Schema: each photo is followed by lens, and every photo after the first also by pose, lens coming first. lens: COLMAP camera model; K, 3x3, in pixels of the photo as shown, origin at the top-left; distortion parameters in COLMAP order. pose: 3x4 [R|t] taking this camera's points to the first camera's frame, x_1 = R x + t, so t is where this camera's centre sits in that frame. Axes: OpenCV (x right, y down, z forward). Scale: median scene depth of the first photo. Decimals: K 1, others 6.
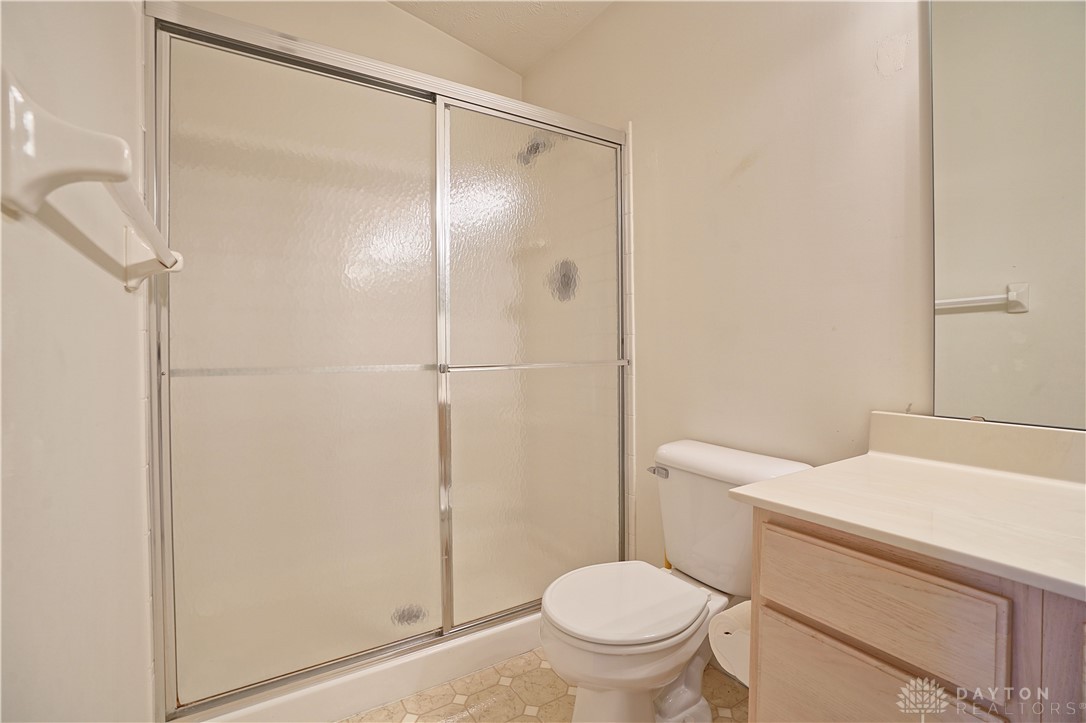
lens RADIAL K [[503.9, 0, 532.1], [0, 503.9, 356.6], [0, 0, 1]] dist [-0.053824, 0.008286]
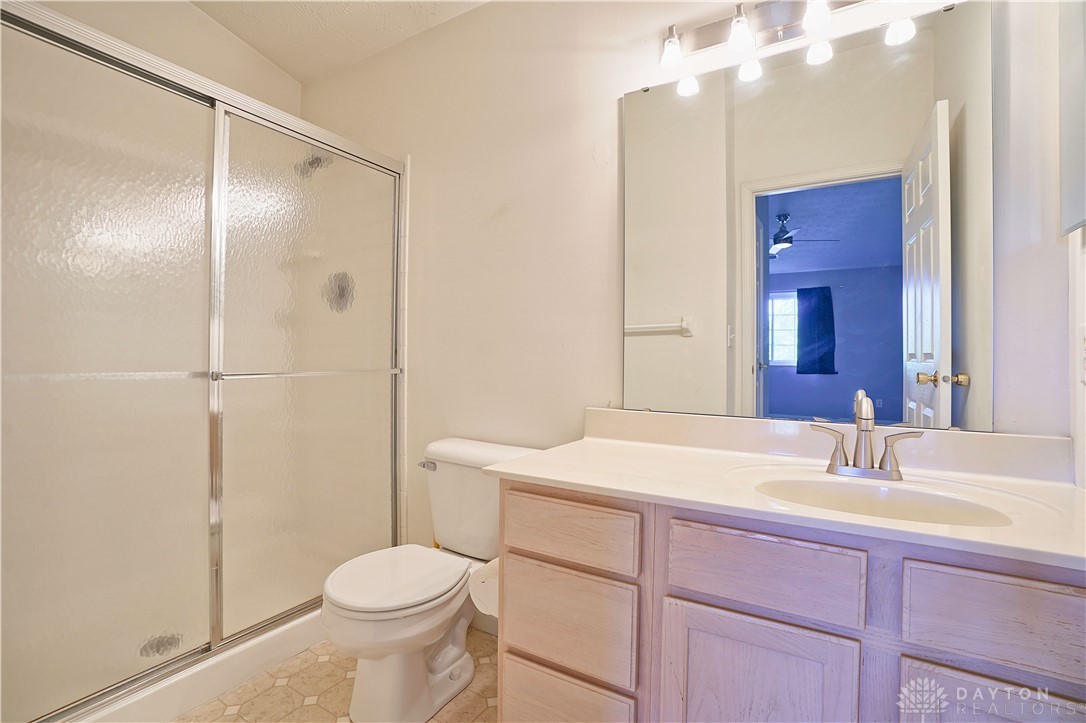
lens RADIAL K [[503.9, 0, 546.6], [0, 503.9, 354.8], [0, 0, 1]] dist [-0.053824, 0.008286]
pose [[0.887059, 0.018049, 0.461304, -0.044379], [-0.008587, 0.999708, -0.022602, -0.002004], [-0.461577, 0.016088, 0.886954, -0.161511]]
